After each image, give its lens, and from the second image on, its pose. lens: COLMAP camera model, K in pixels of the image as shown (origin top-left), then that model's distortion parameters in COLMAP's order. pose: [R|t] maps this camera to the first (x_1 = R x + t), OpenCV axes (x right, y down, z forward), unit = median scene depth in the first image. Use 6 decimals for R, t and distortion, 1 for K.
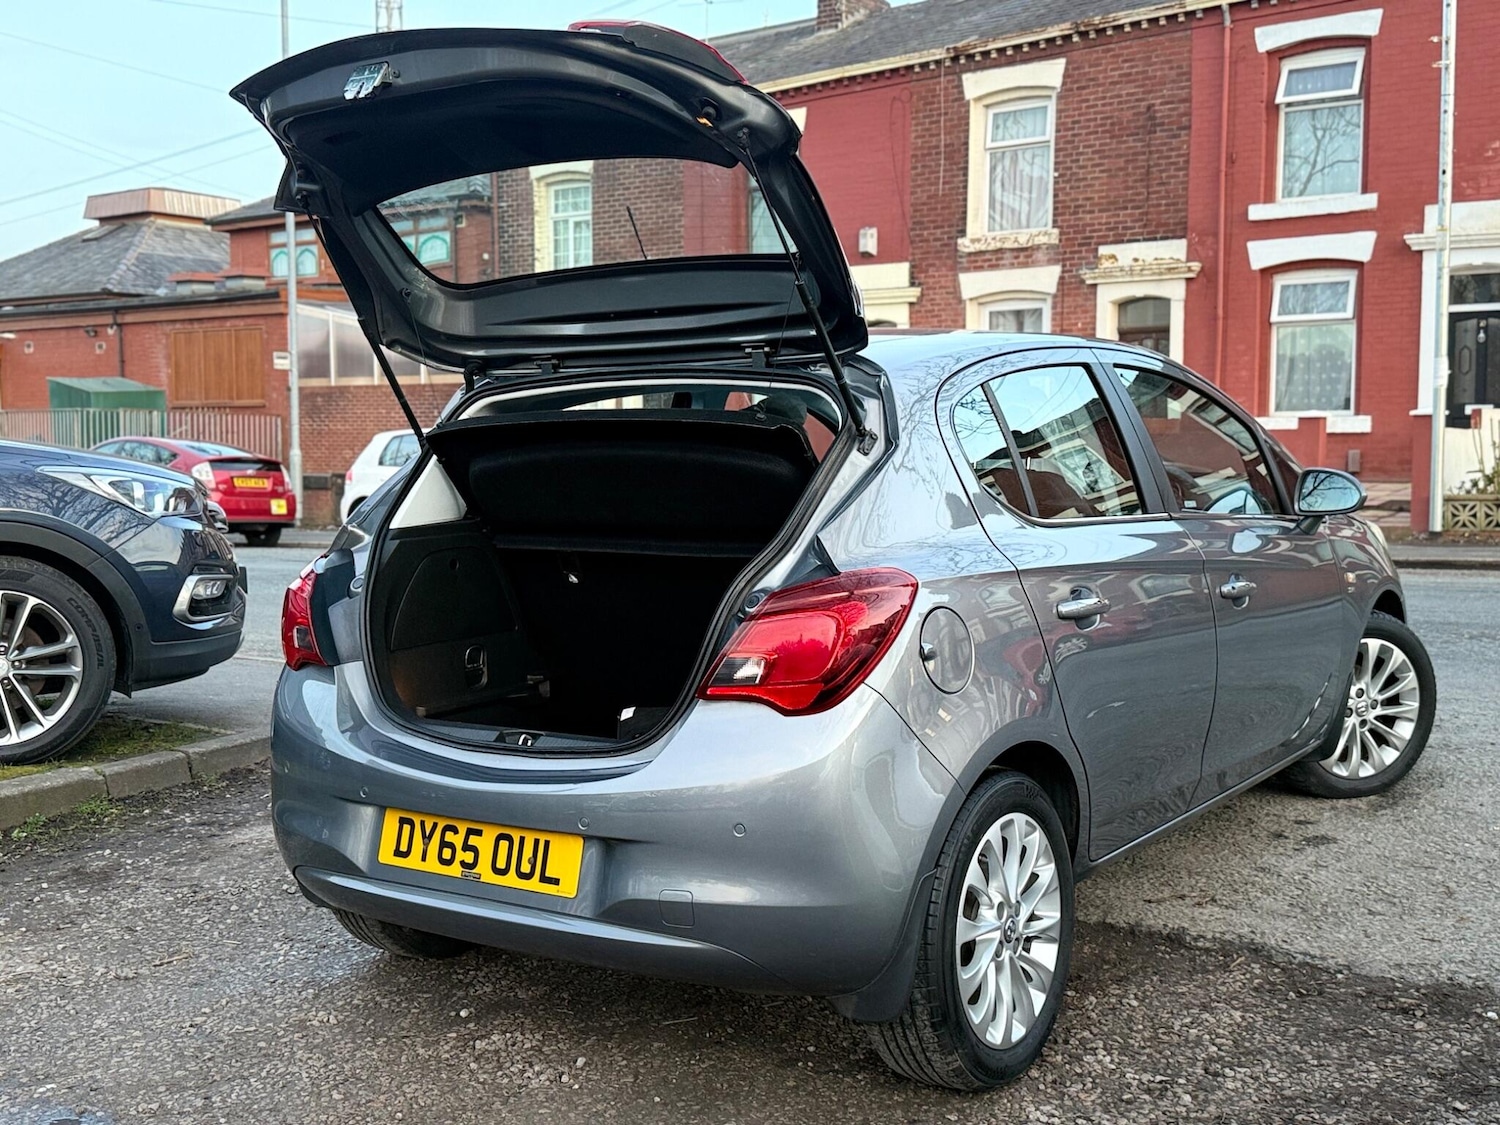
lens RADIAL K [[1685.7, 0, 752.9], [0, 1685.7, 552.5], [0, 0, 1]] dist [0.209216, -0.491922]
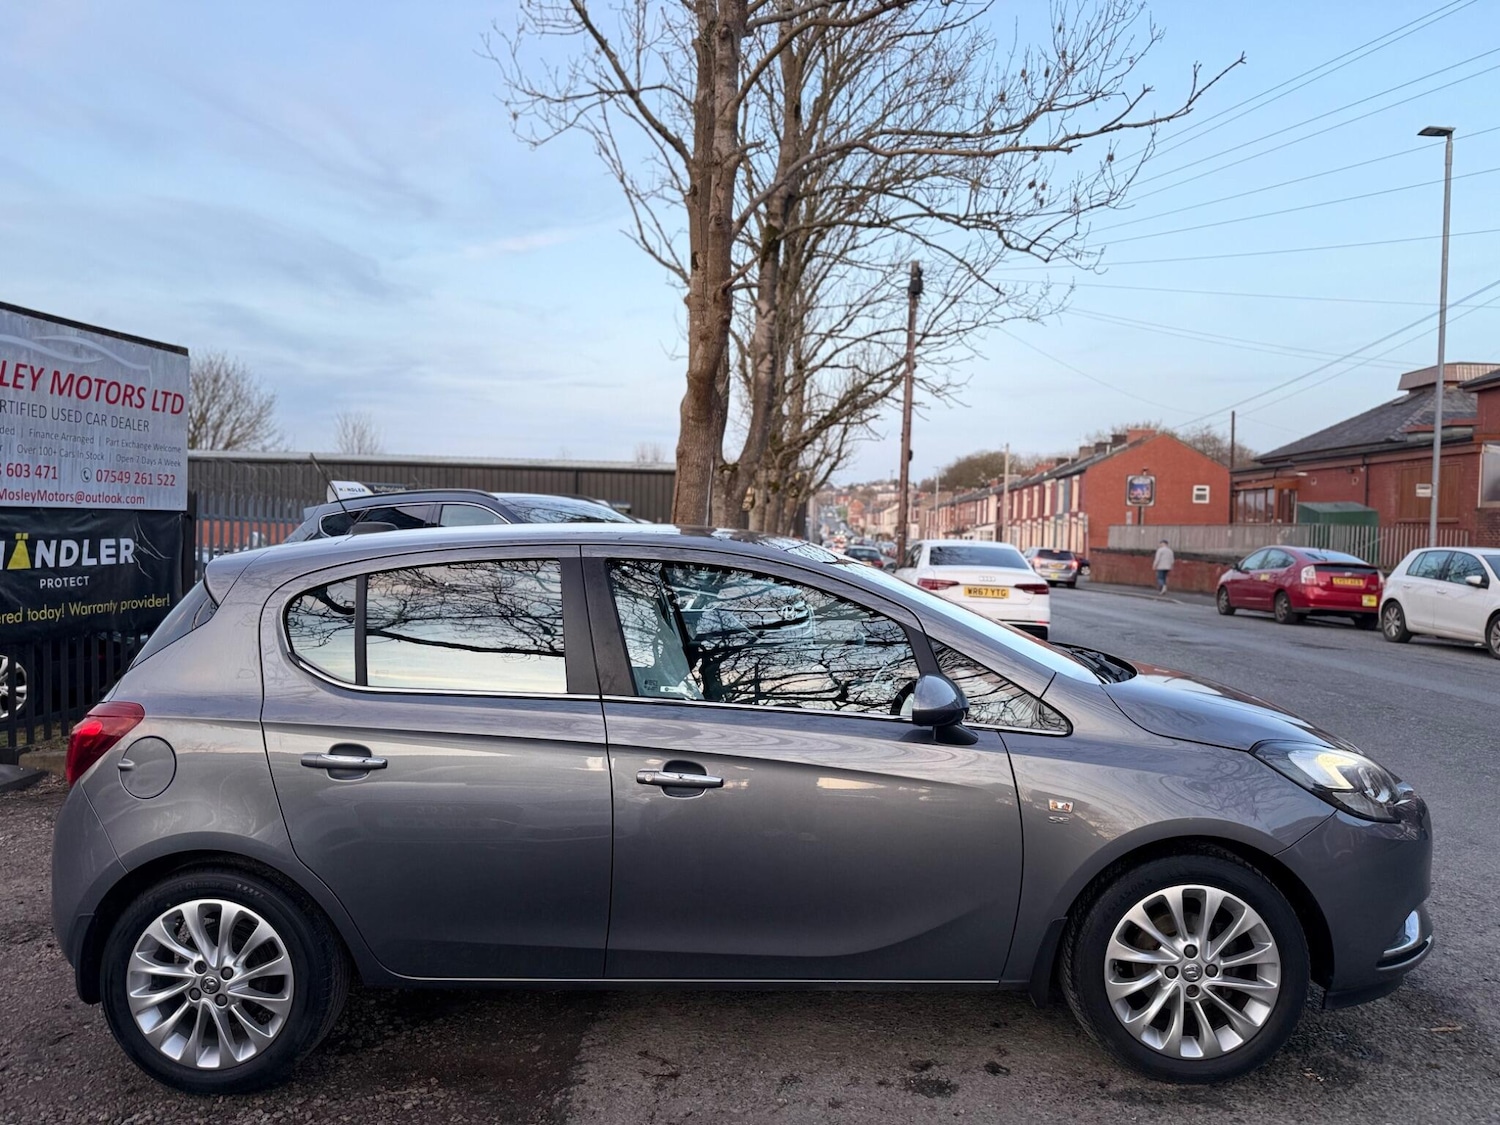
lens RADIAL K [[1070.8, 0, 741.6], [0, 1070.8, 560.5], [0, 0, 1]] dist [0.046197, -0.044204]
pose [[0.588616, 0.033385, -0.807723, 0.667437], [-0.068771, 0.997593, -0.008883, -0.091595], [0.805482, 0.060777, 0.589495, 0.519745]]
